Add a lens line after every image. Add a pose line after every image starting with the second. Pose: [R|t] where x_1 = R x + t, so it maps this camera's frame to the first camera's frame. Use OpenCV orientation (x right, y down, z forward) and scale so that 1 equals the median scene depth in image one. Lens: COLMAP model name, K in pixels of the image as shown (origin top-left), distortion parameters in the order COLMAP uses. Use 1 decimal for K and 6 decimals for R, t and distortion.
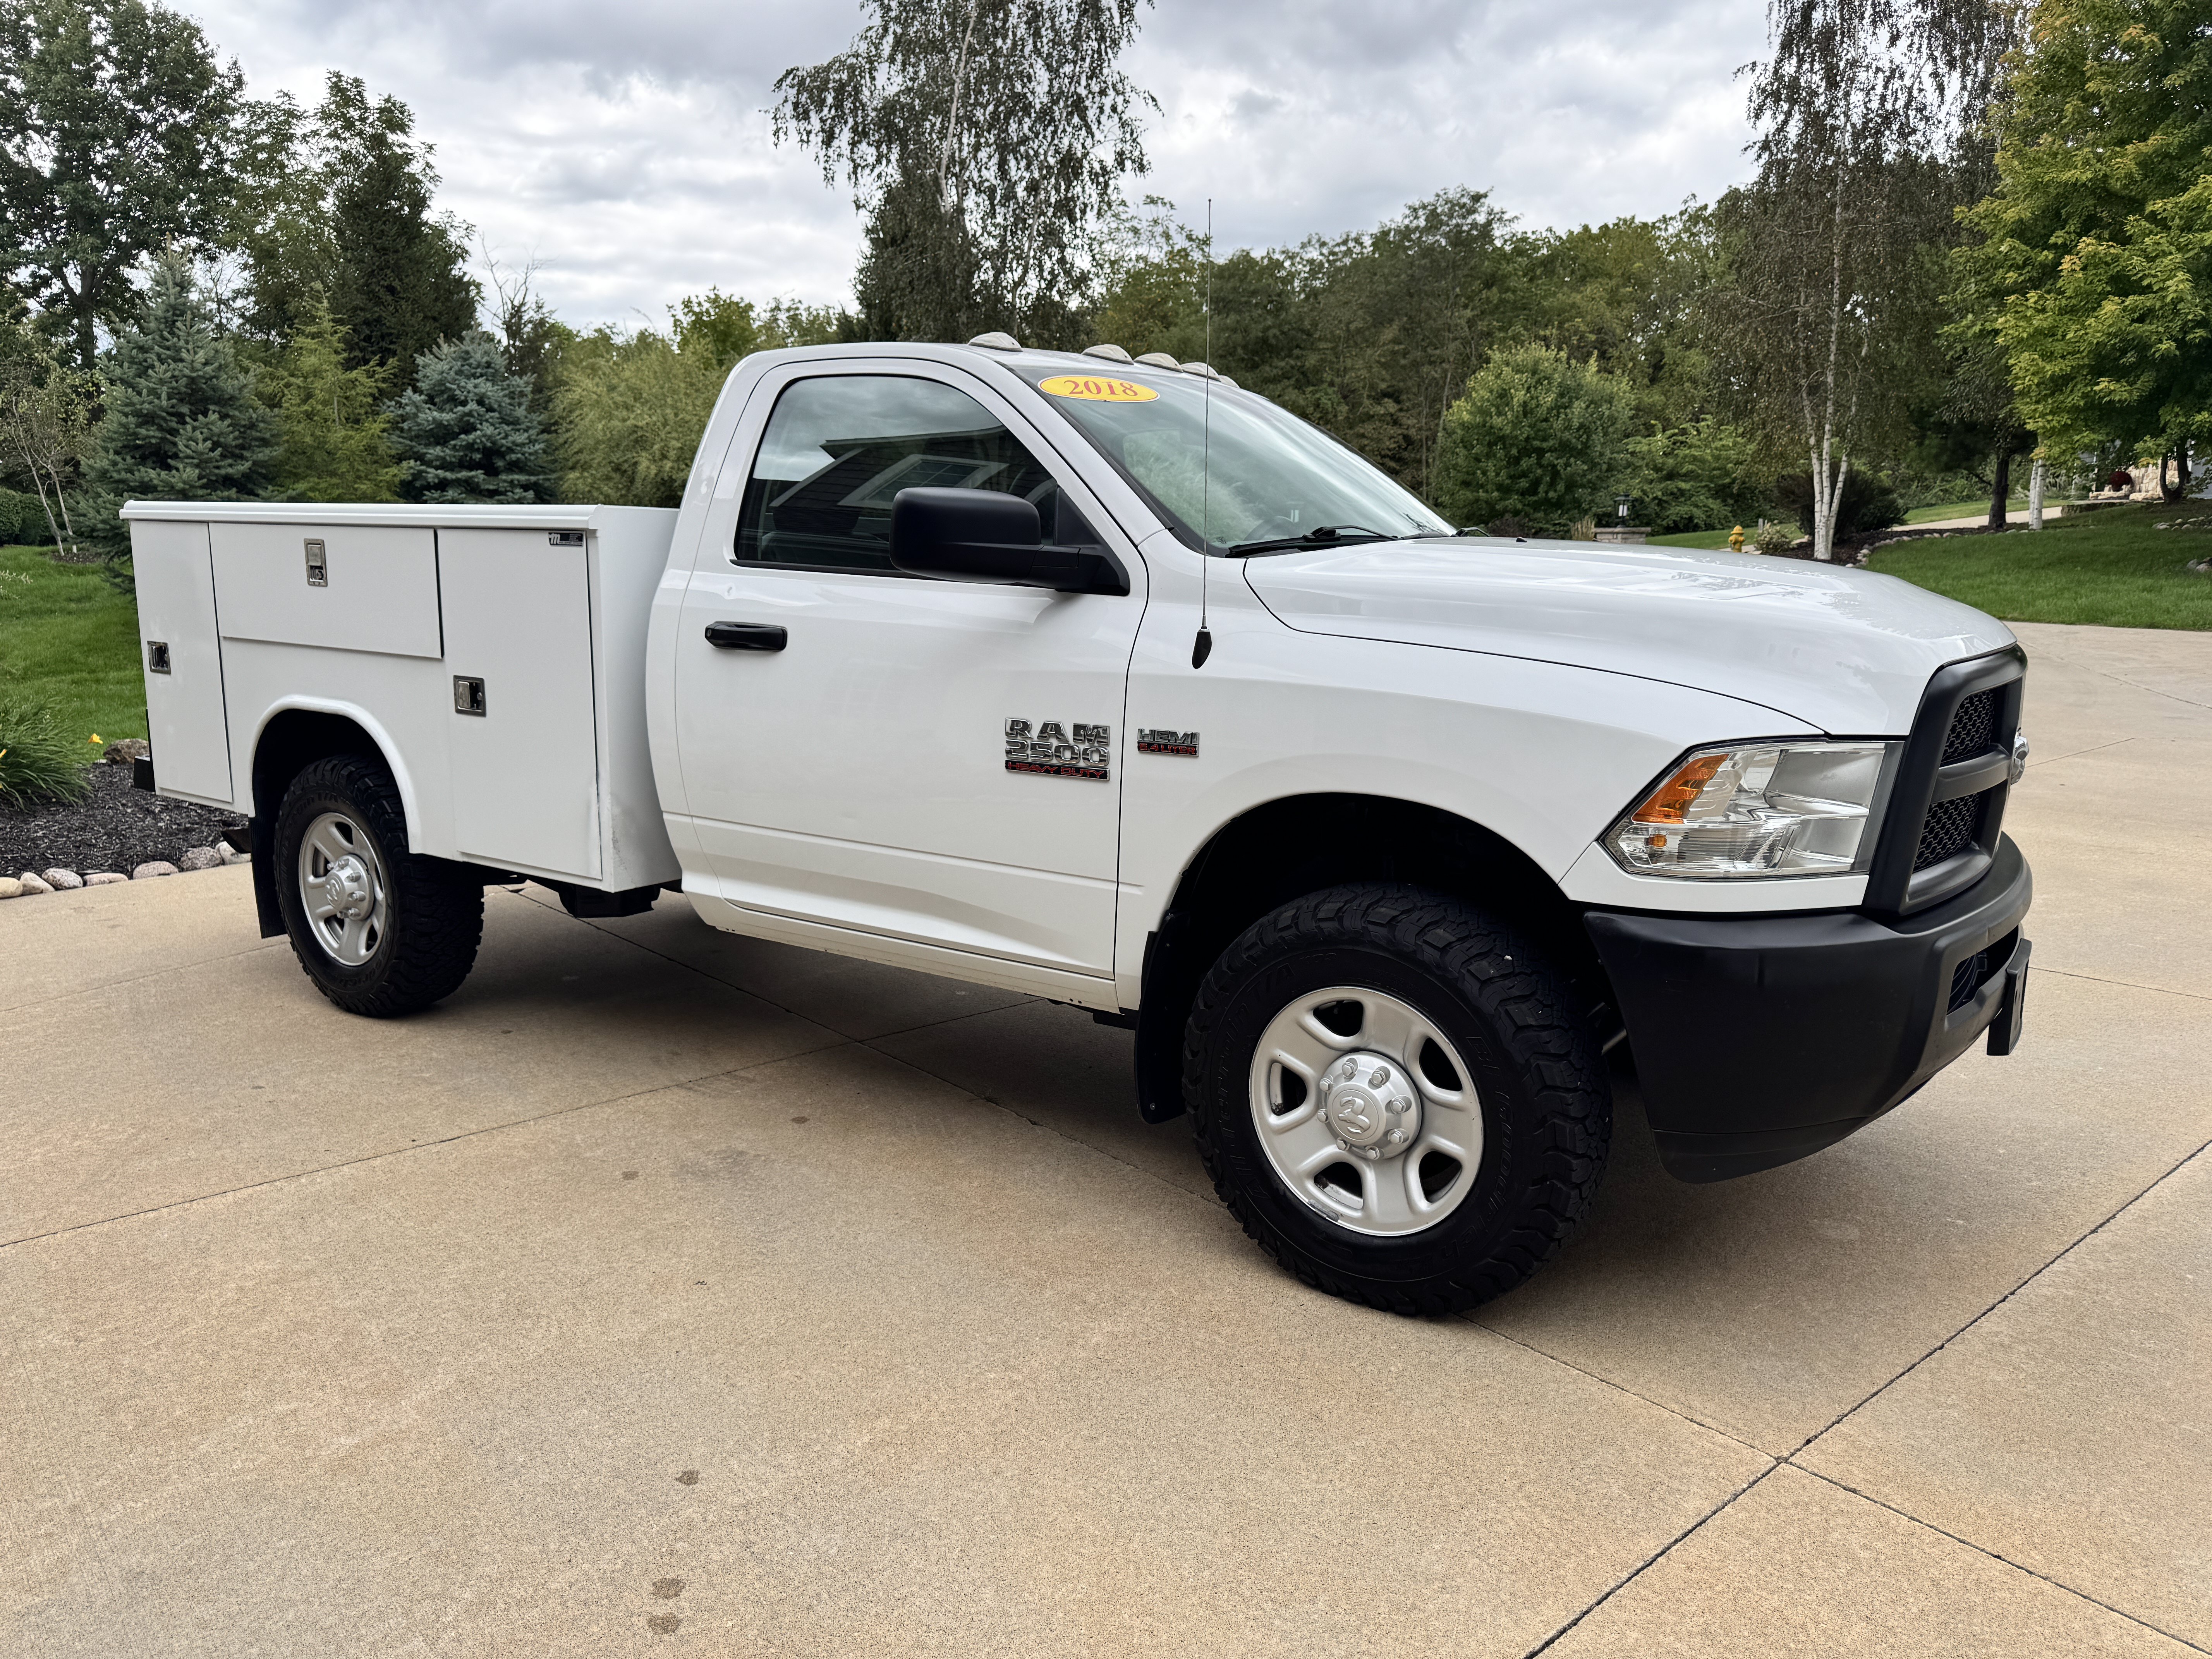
lens RADIAL K [[1599.2, 0, 1121.7], [0, 1599.2, 831.4], [0, 0, 1]] dist [0.025345, -0.027978]
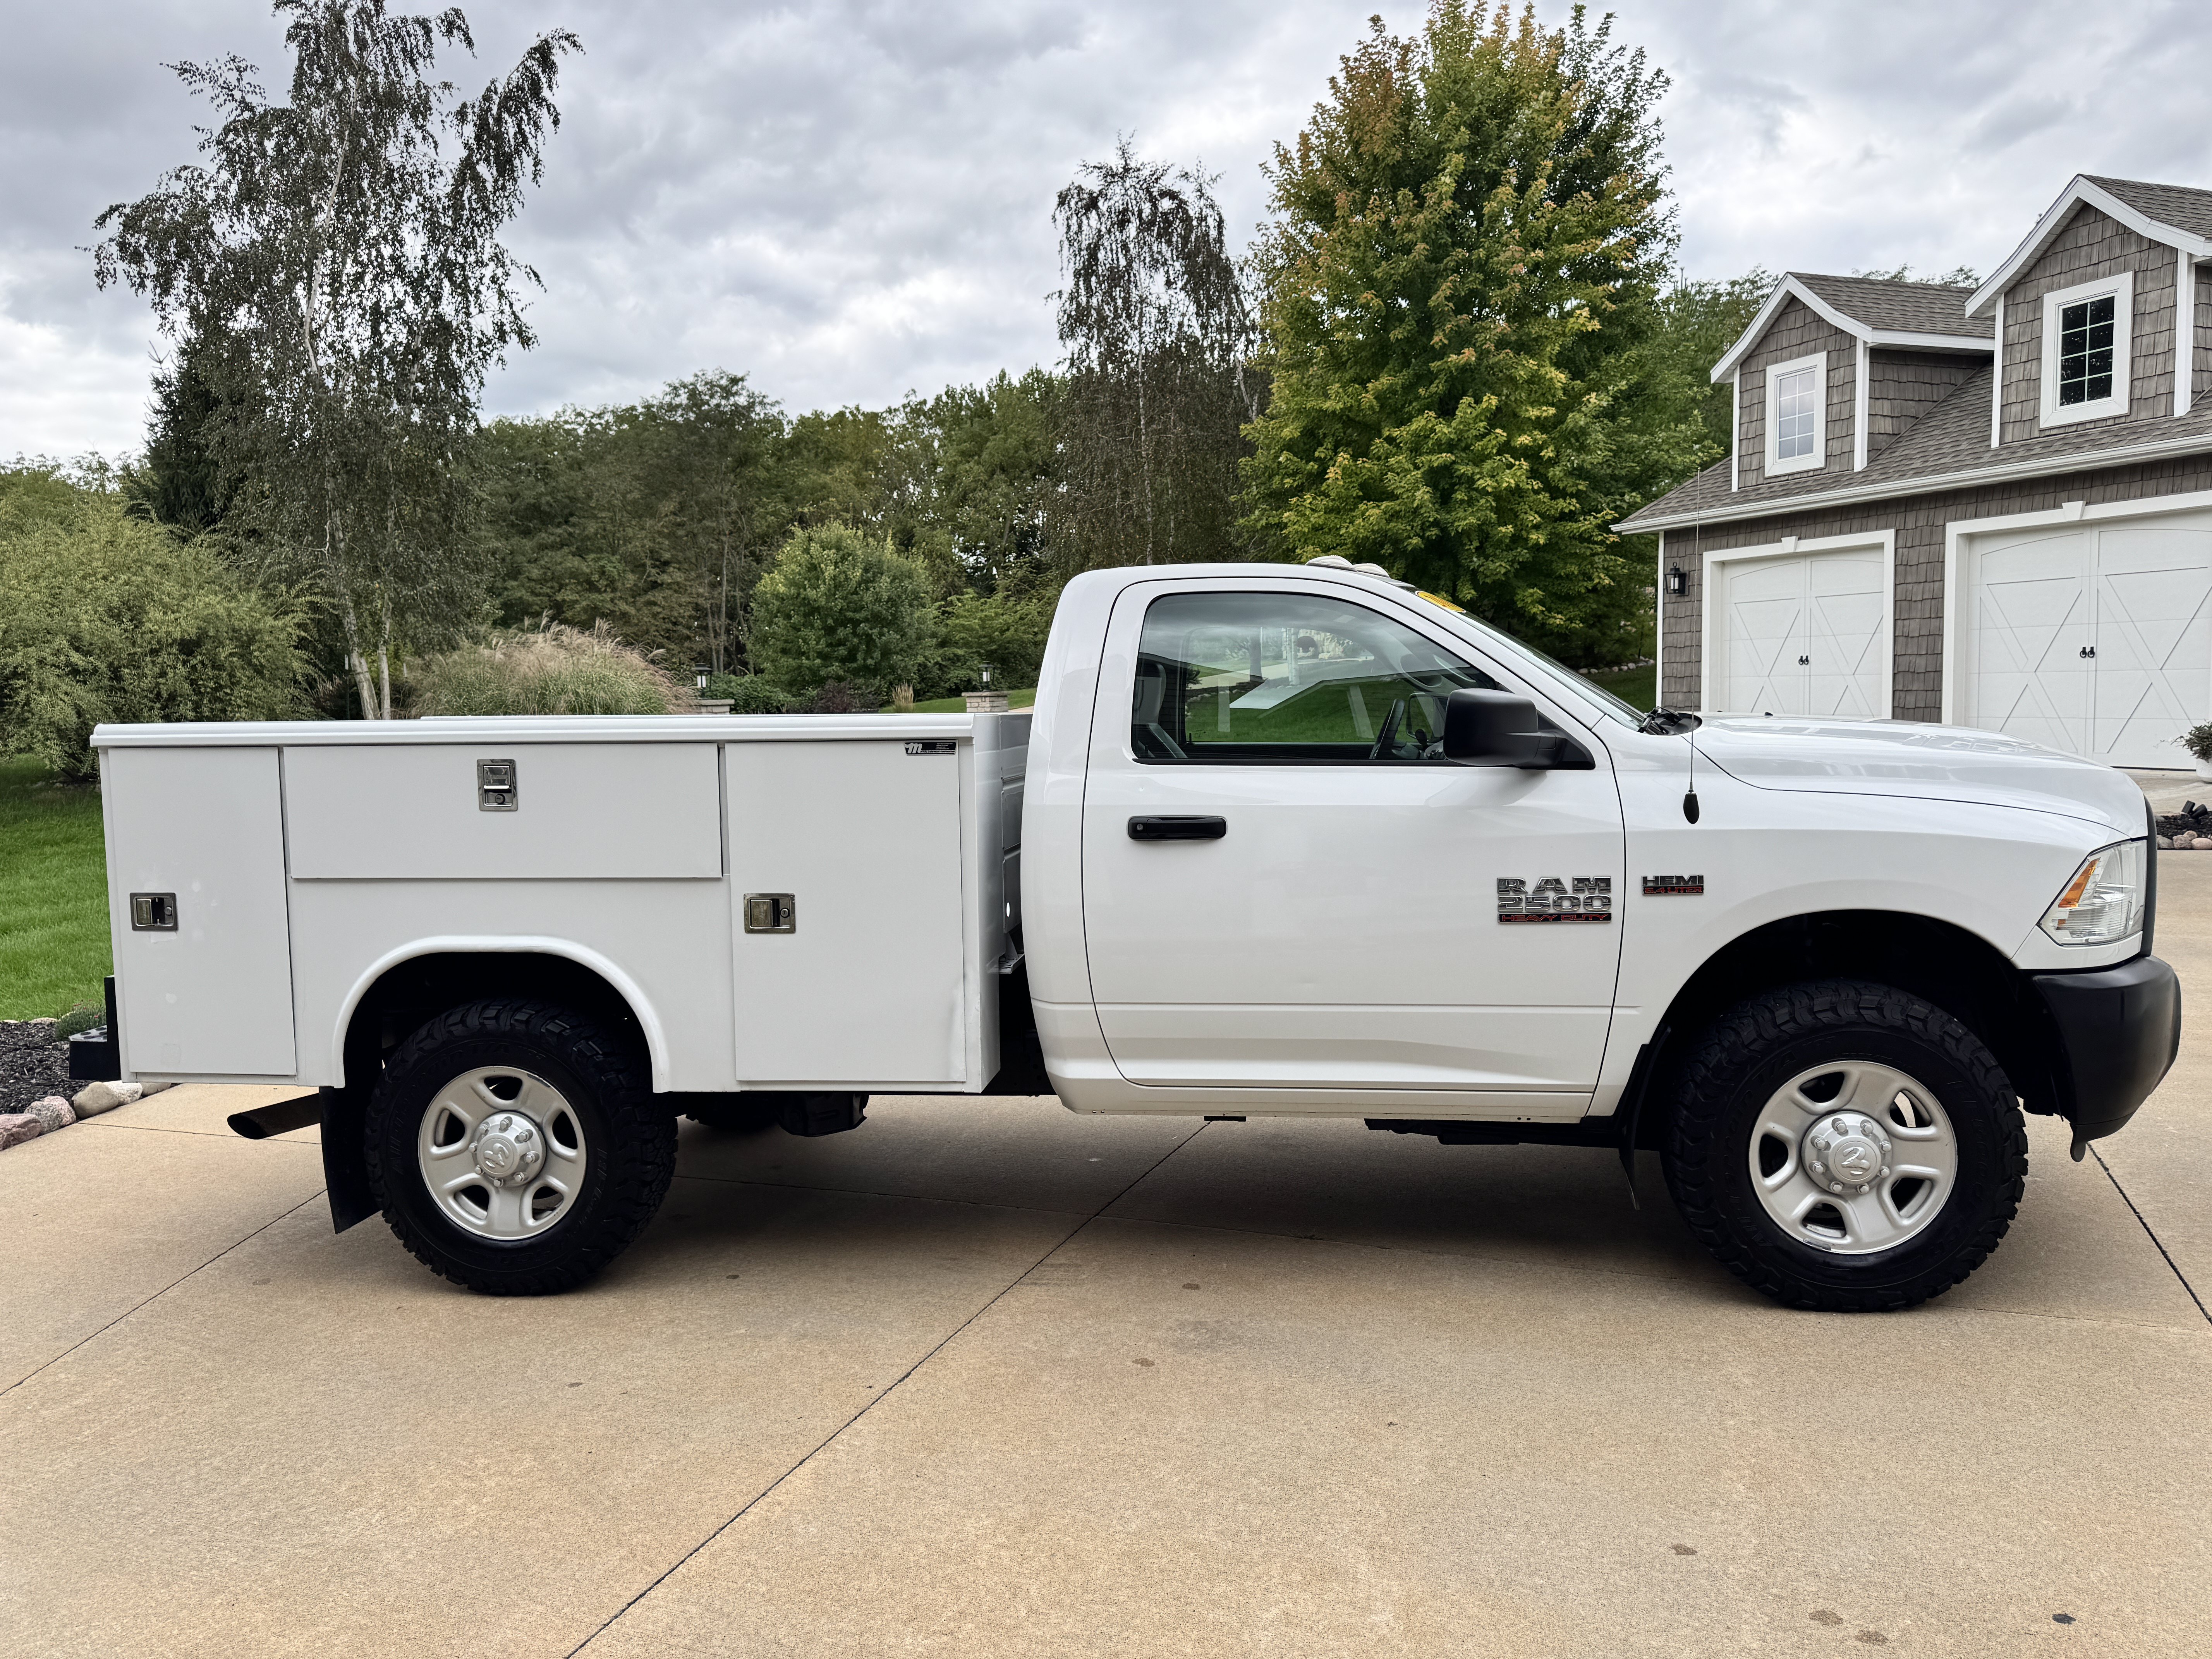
lens RADIAL K [[1589.9, 0, 1119.7], [0, 1589.9, 821.4], [0, 0, 1]] dist [0.106231, -0.164685]
pose [[0.884384, -0.065700, 0.462113, -0.146219], [0.114193, 0.990413, -0.077731, -0.008956], [-0.452576, 0.121514, 0.883408, 0.013302]]
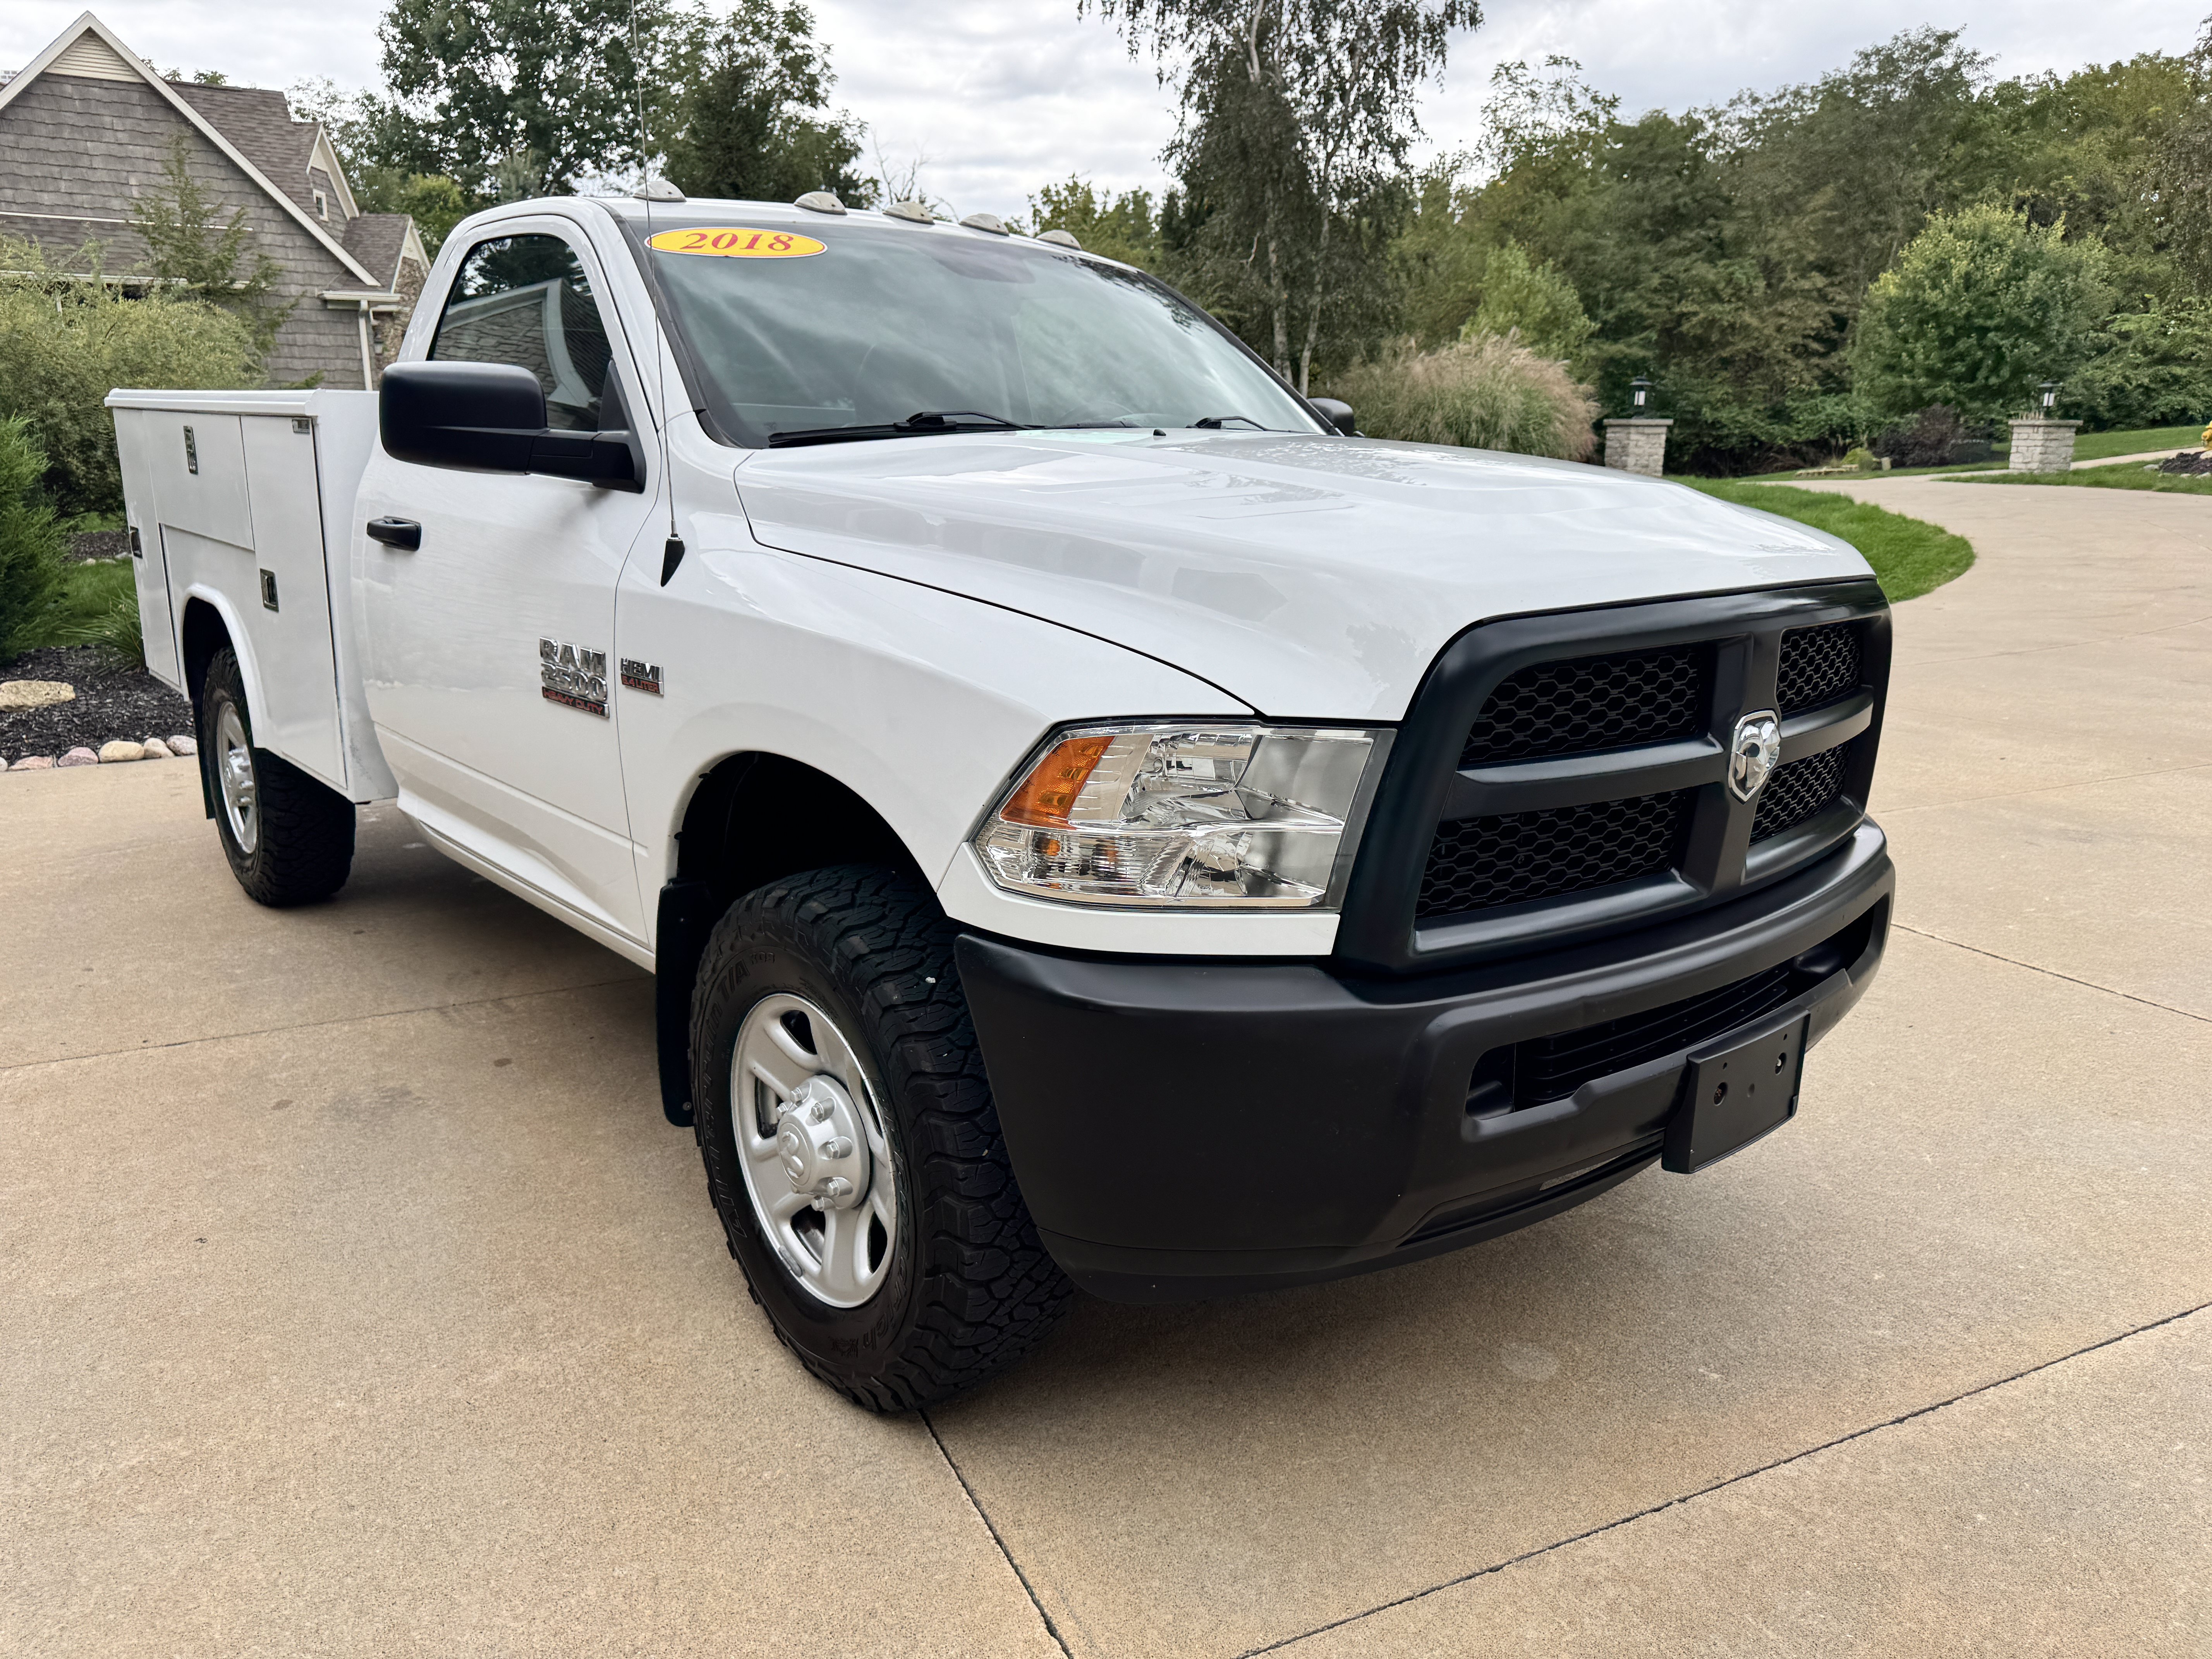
lens RADIAL K [[1594.2, 0, 1106.0], [0, 1594.2, 829.5], [0, 0, 1]] dist [0.013031, -0.006968]
pose [[0.964816, 0.066745, -0.254313, 0.074939], [-0.050380, 0.996250, 0.070333, -0.007401], [0.258054, -0.055046, 0.964561, 0.042681]]
